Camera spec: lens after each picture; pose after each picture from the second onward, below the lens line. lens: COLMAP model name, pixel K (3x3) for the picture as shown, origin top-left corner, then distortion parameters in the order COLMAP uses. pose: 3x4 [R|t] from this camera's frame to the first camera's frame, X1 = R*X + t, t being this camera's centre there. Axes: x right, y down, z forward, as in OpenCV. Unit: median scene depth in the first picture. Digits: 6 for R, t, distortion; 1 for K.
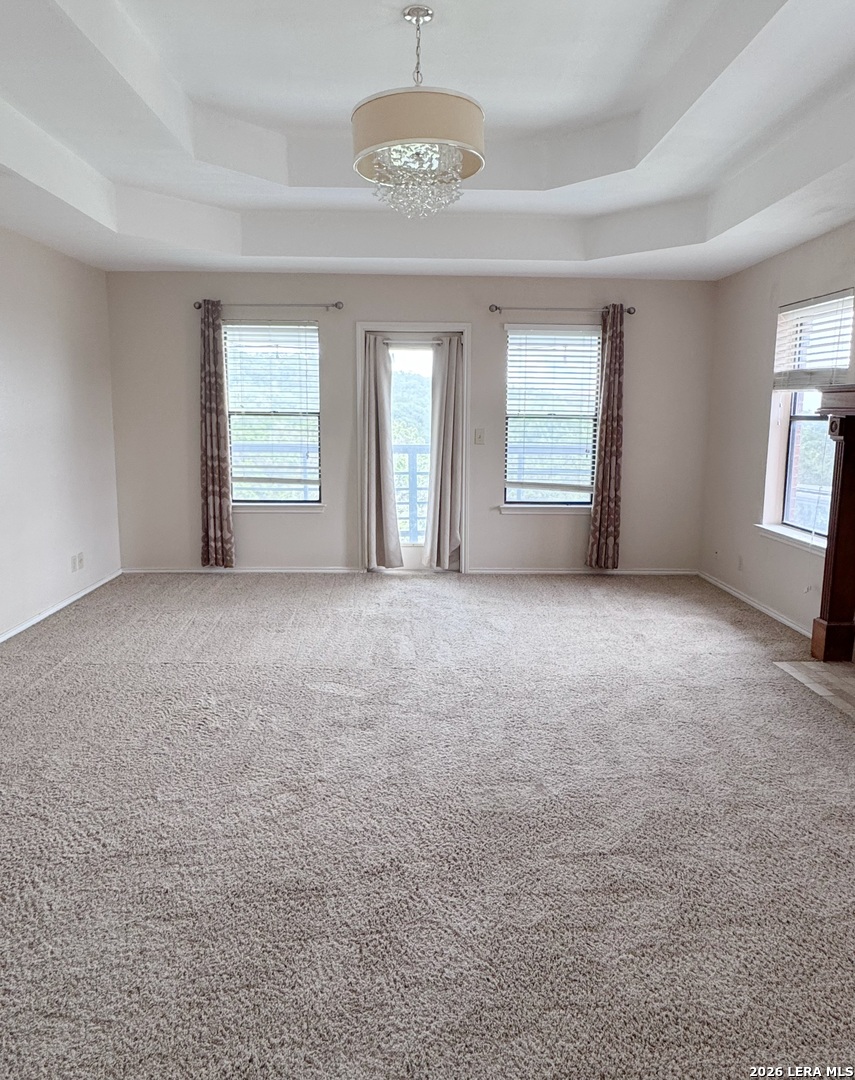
lens RADIAL K [[684.5, 0, 429.2], [0, 684.5, 505.3], [0, 0, 1]] dist [0.002611, -0.000124]
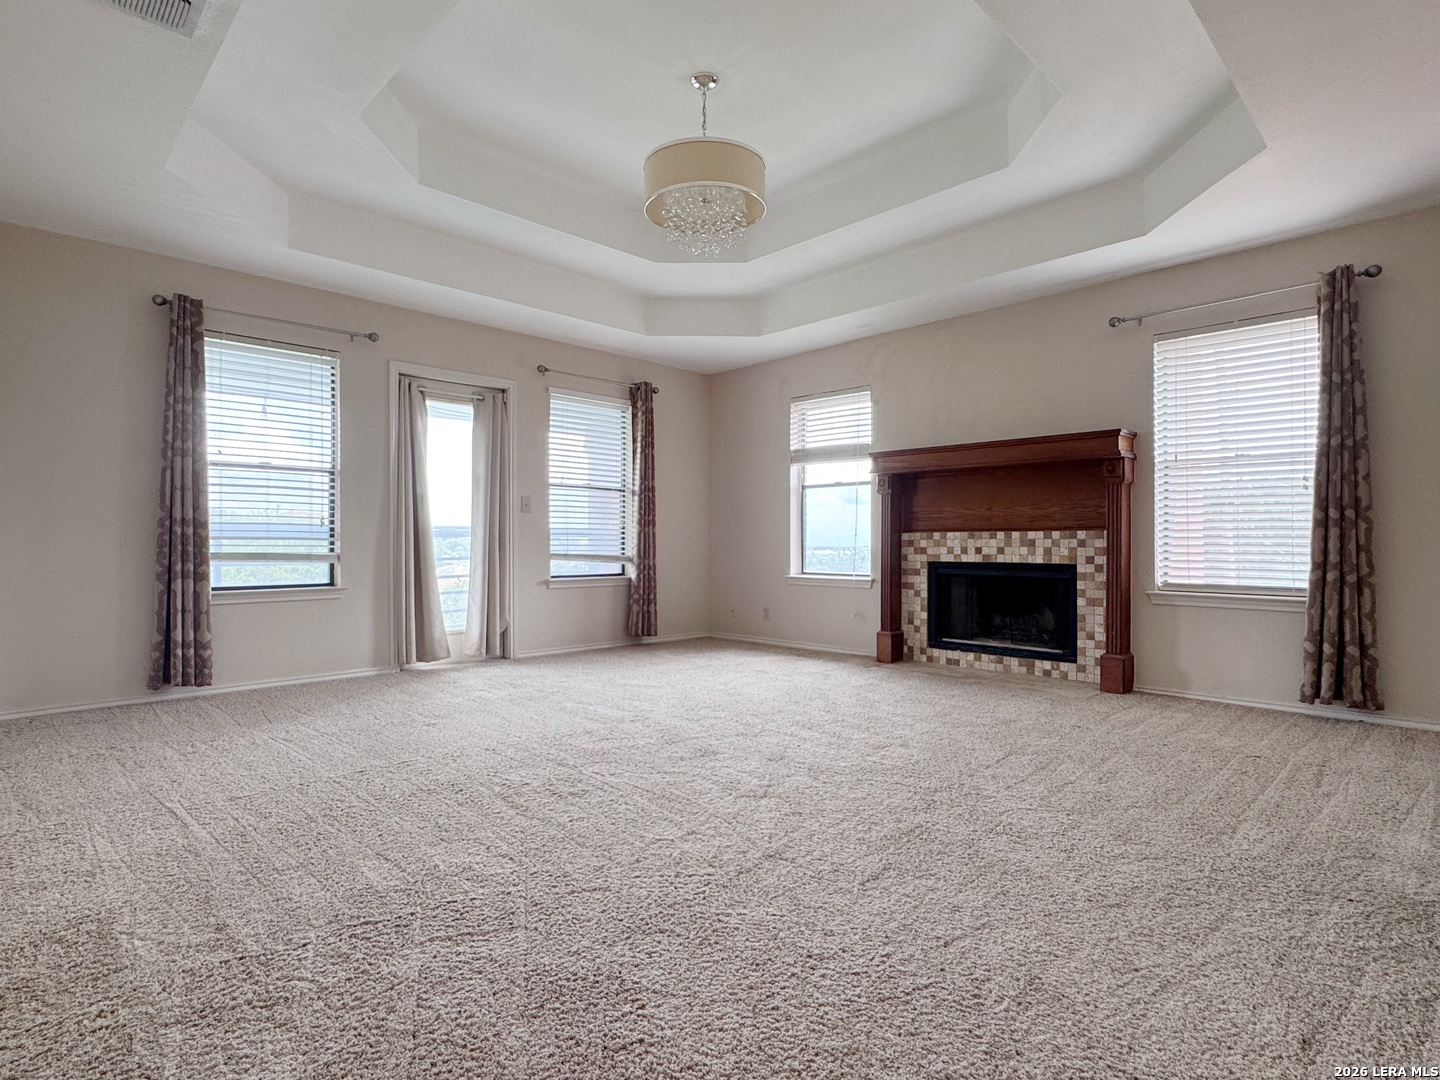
lens RADIAL K [[757.0, 0, 720.0], [0, 757.0, 540.0], [0, 0, 1]] dist [0.004127, 0.000851]
pose [[0.731911, -0.006178, 0.681372, -0.435144], [0.097863, 0.990545, -0.096141, 0.071131], [-0.674336, 0.137048, 0.725595, 0.101632]]
